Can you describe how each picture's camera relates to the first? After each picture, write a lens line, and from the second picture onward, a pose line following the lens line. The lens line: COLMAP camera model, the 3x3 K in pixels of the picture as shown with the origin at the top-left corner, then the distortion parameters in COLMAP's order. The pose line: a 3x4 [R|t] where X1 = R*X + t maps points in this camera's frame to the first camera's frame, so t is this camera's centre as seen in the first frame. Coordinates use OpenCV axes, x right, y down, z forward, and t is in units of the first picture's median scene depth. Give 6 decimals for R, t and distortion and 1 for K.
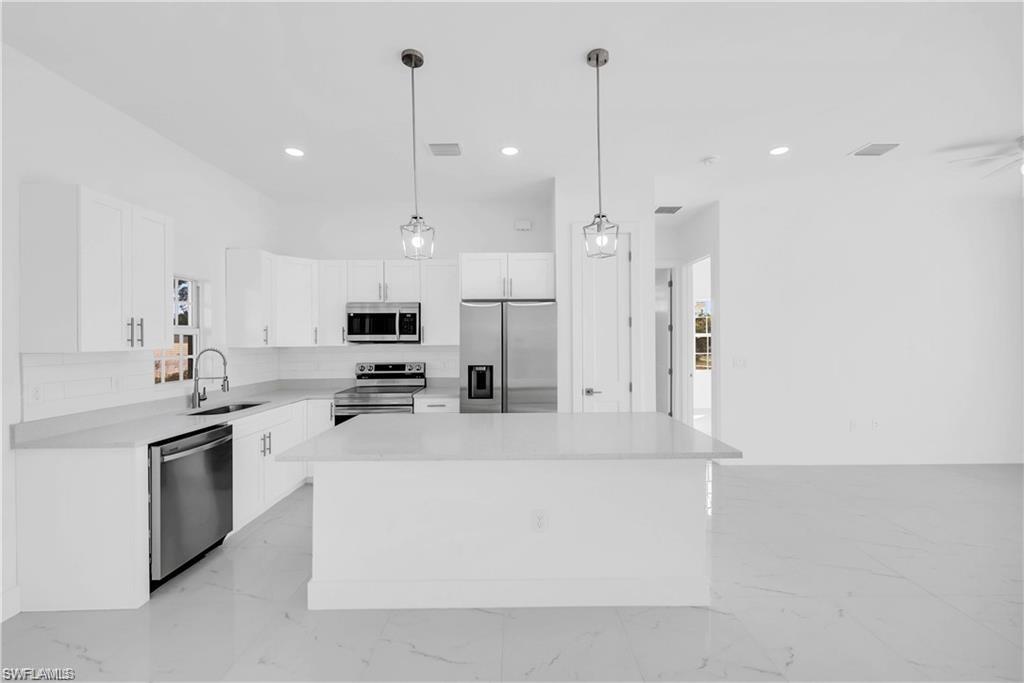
lens RADIAL K [[407.1, 0, 513.4], [0, 407.1, 341.8], [0, 0, 1]] dist [0.000725, 0.000435]
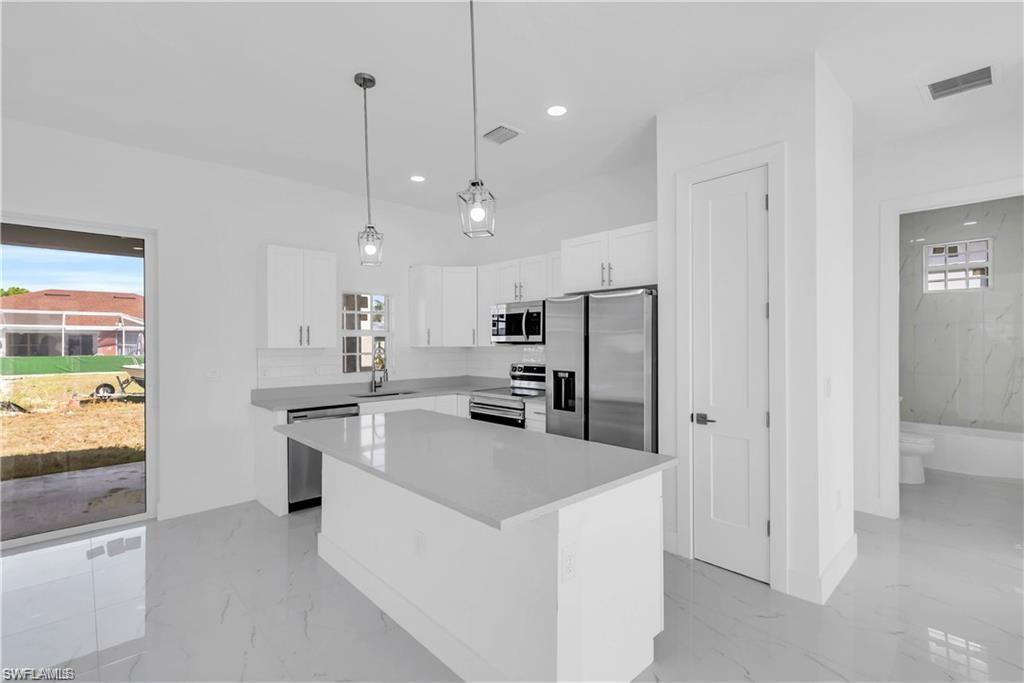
lens RADIAL K [[465.7, 0, 511.9], [0, 465.7, 342.8], [0, 0, 1]] dist [0.012284, -0.000220]
pose [[0.683620, 0.003232, -0.729831, 0.523808], [-0.003671, 0.999993, 0.000990, -0.000810], [0.729829, 0.002002, 0.683626, 0.244941]]
